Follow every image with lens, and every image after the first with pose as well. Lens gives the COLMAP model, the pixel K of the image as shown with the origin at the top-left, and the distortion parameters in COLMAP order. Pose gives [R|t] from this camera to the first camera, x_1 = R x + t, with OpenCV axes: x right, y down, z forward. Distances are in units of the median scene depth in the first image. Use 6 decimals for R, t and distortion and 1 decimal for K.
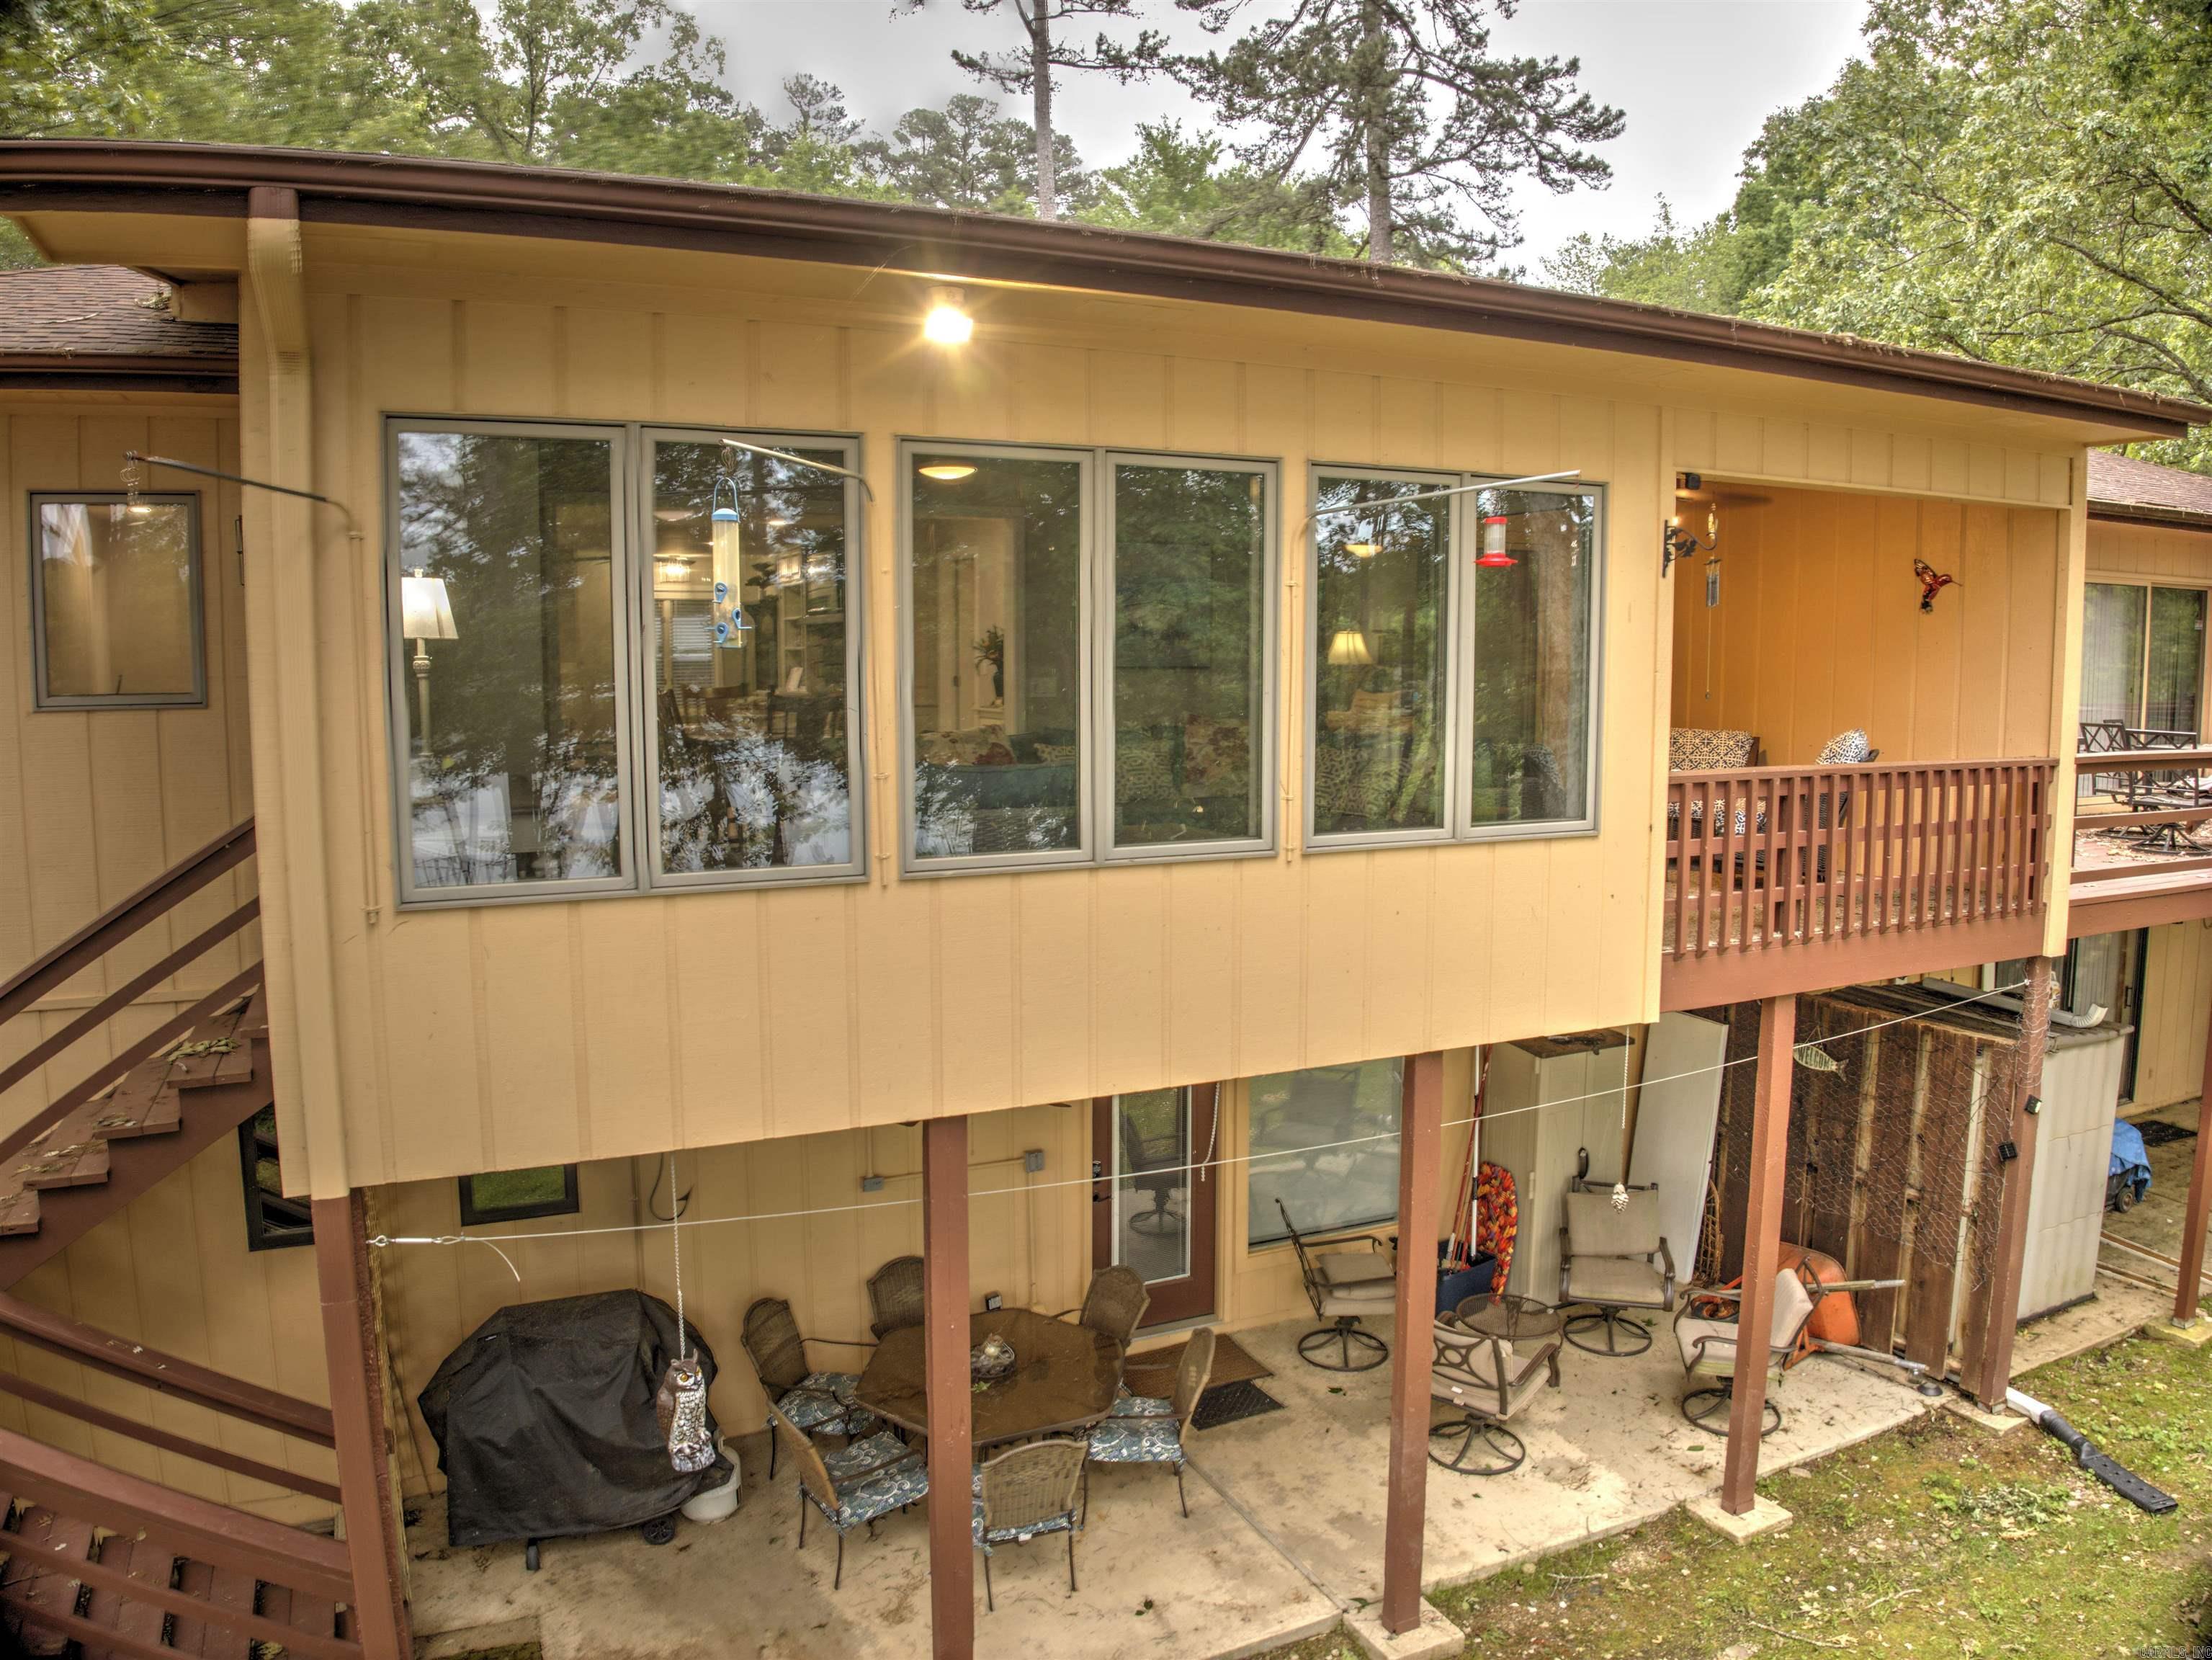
lens RADIAL K [[1565.3, 0, 1106.0], [0, 1565.3, 830.0], [0, 0, 1]] dist [-0.111185, 0.001259]
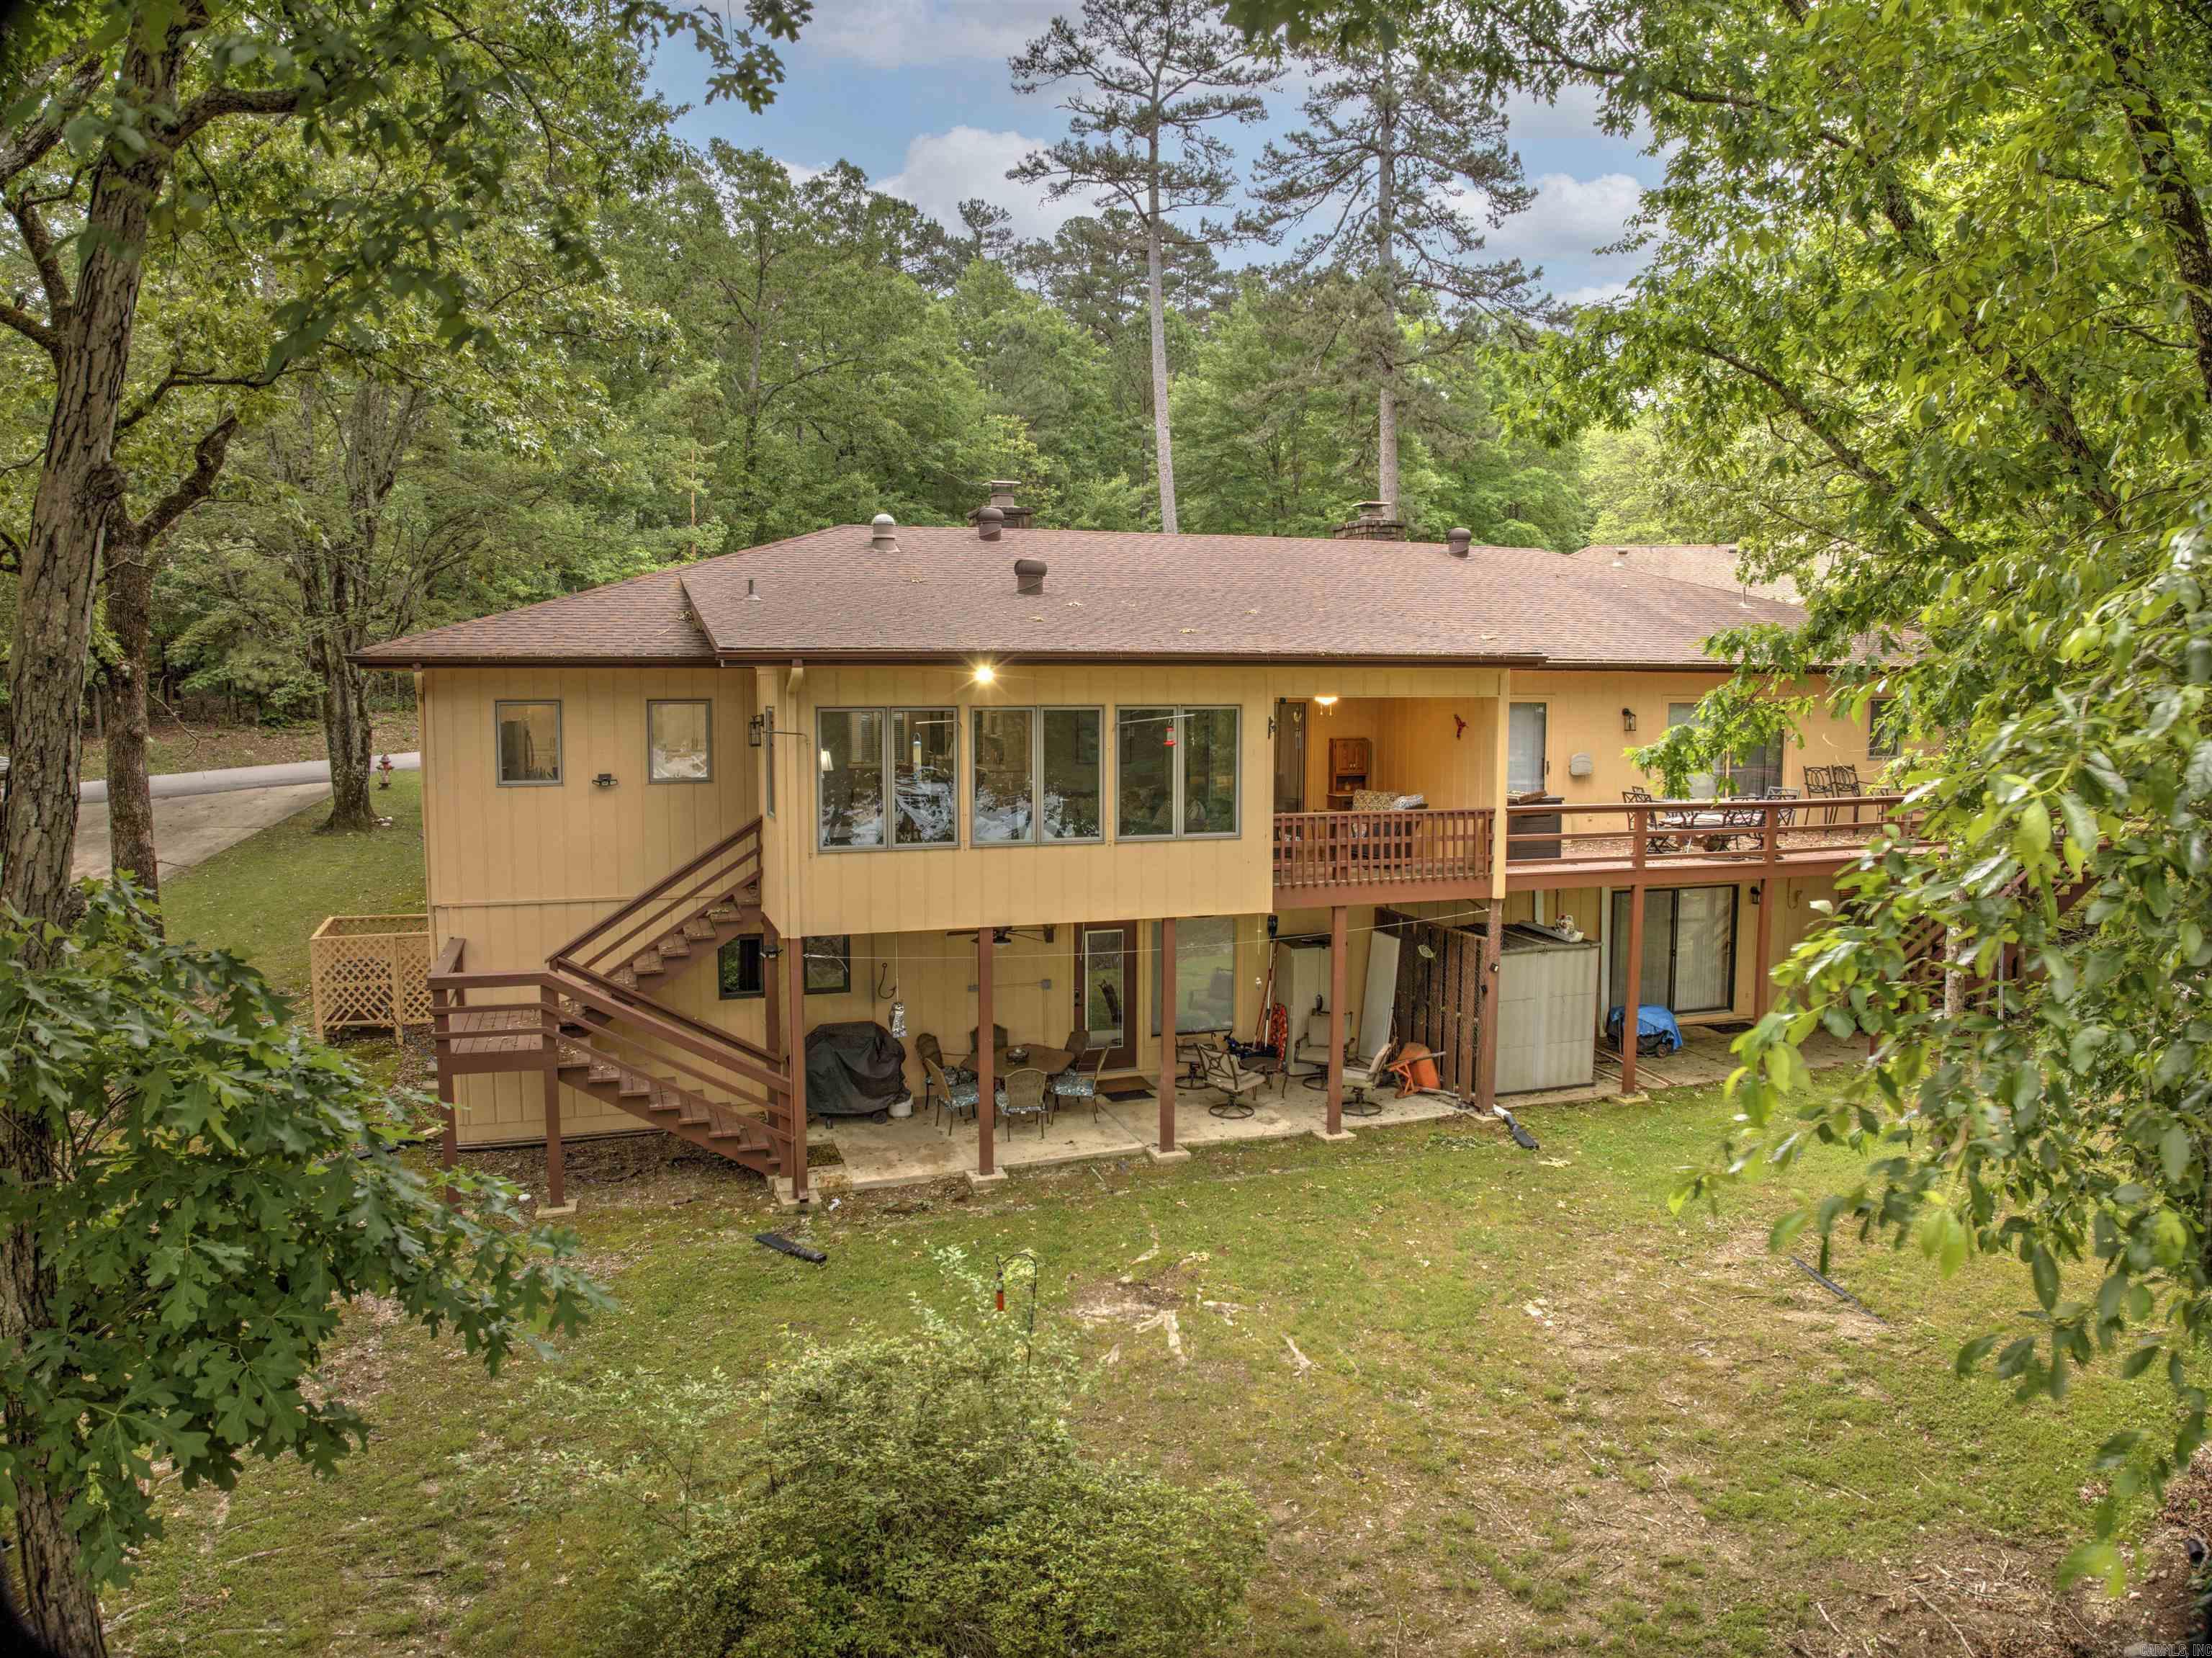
lens RADIAL K [[1508.6, 0, 1106.0], [0, 1508.6, 829.0], [0, 0, 1]] dist [-0.002011, -0.000490]
pose [[0.993965, 0.014438, -0.108741, 0.302833], [-0.015960, 0.999786, -0.013142, 0.021188], [0.108528, 0.014798, 0.993983, -1.278760]]
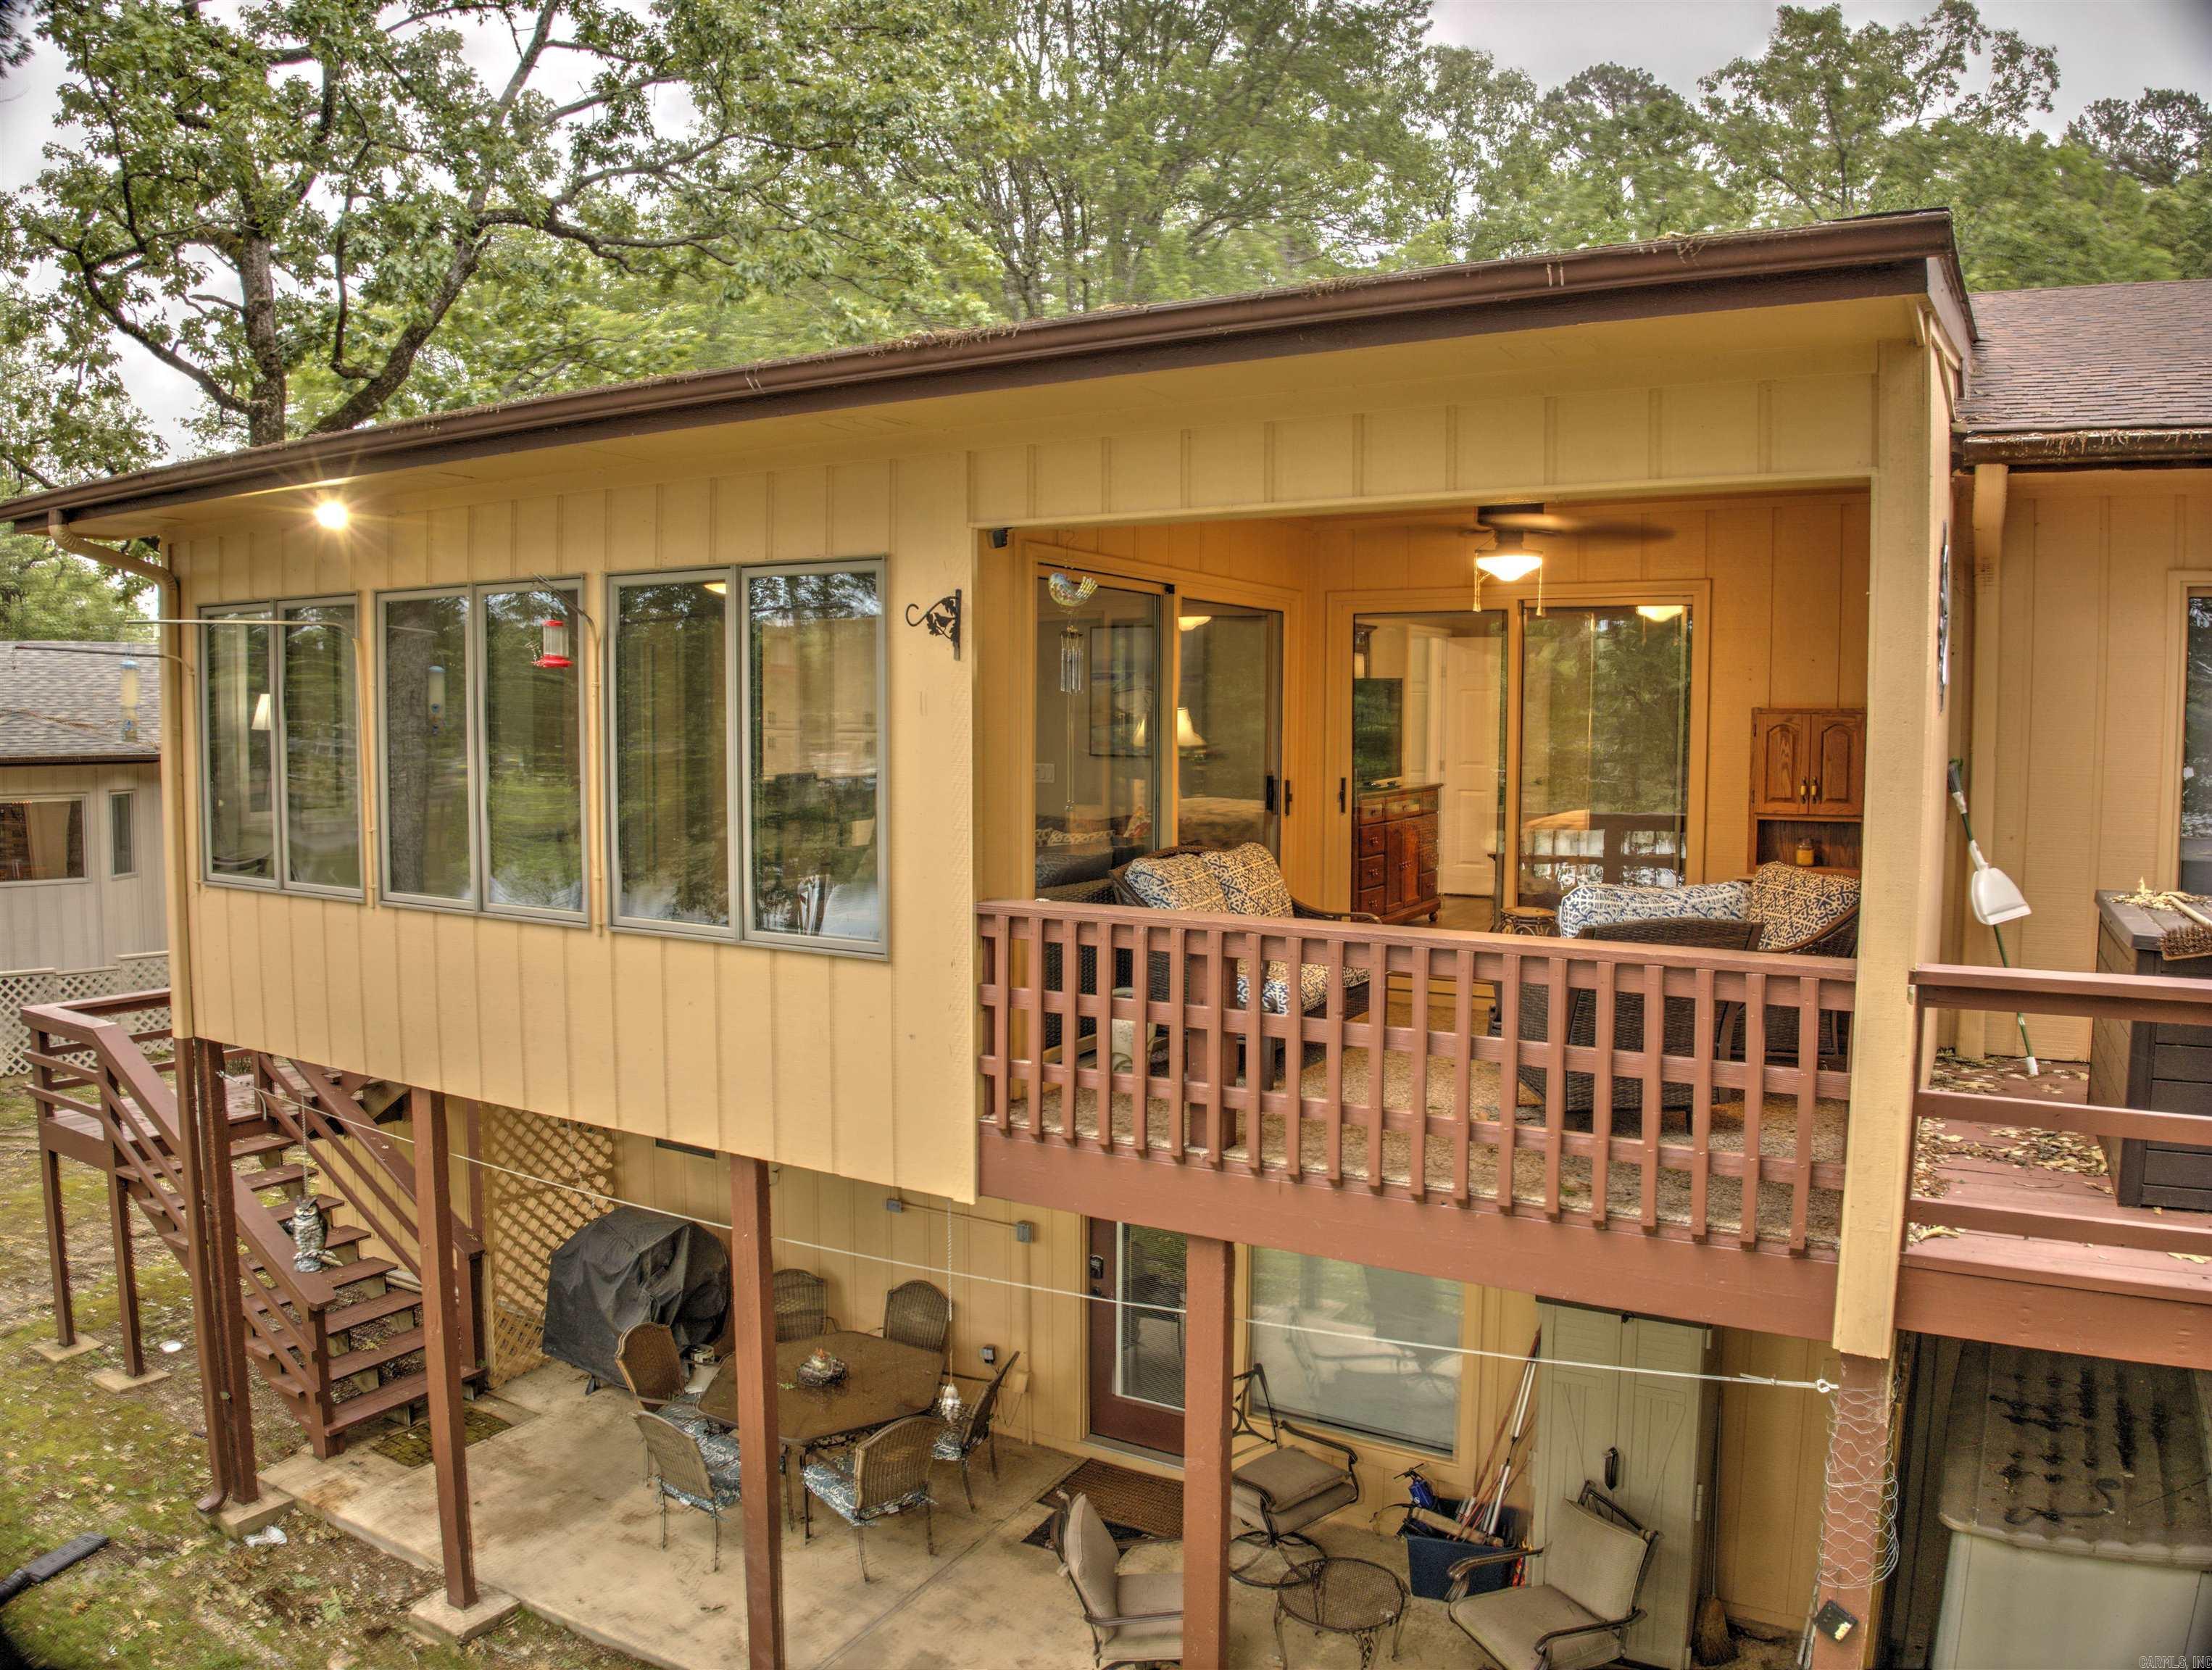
lens RADIAL K [[1550.5, 0, 1106.0], [0, 1550.5, 835.0], [0, 0, 1]] dist [-0.069365, -0.002310]
pose [[0.570381, 0.064522, -0.818842, 0.902883], [-0.104384, 0.994521, 0.005654, -0.066391], [0.814721, 0.082249, 0.573991, 0.482718]]
